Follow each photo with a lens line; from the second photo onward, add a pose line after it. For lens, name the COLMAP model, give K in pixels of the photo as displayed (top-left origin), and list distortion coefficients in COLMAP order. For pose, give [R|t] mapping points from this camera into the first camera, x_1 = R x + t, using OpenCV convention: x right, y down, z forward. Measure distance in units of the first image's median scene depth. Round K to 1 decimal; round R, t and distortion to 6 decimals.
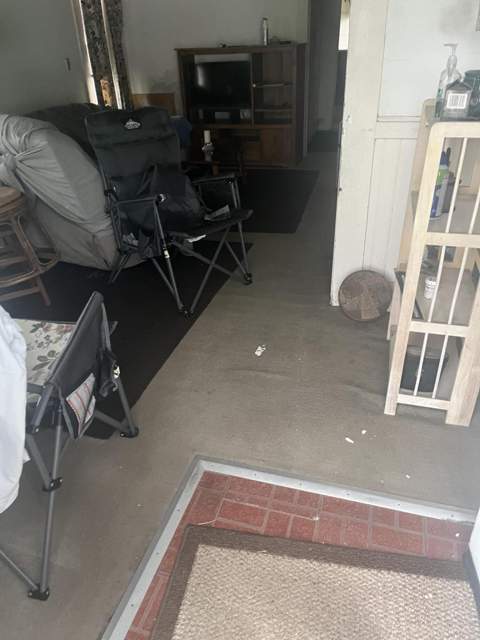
lens RADIAL K [[493.5, 0, 242.0], [0, 493.5, 318.3], [0, 0, 1]] dist [0.008300, -0.032137]
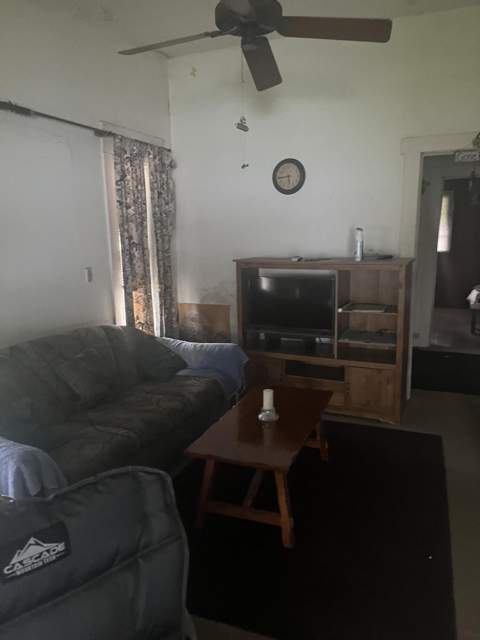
lens RADIAL K [[493.5, 0, 239.3], [0, 493.5, 321.4], [0, 0, 1]] dist [0.008300, -0.032137]
pose [[0.991017, 0.052253, -0.123103, -0.029349], [-0.089580, 0.942855, -0.320935, -0.213513], [0.099299, 0.329080, 0.939067, 0.320358]]
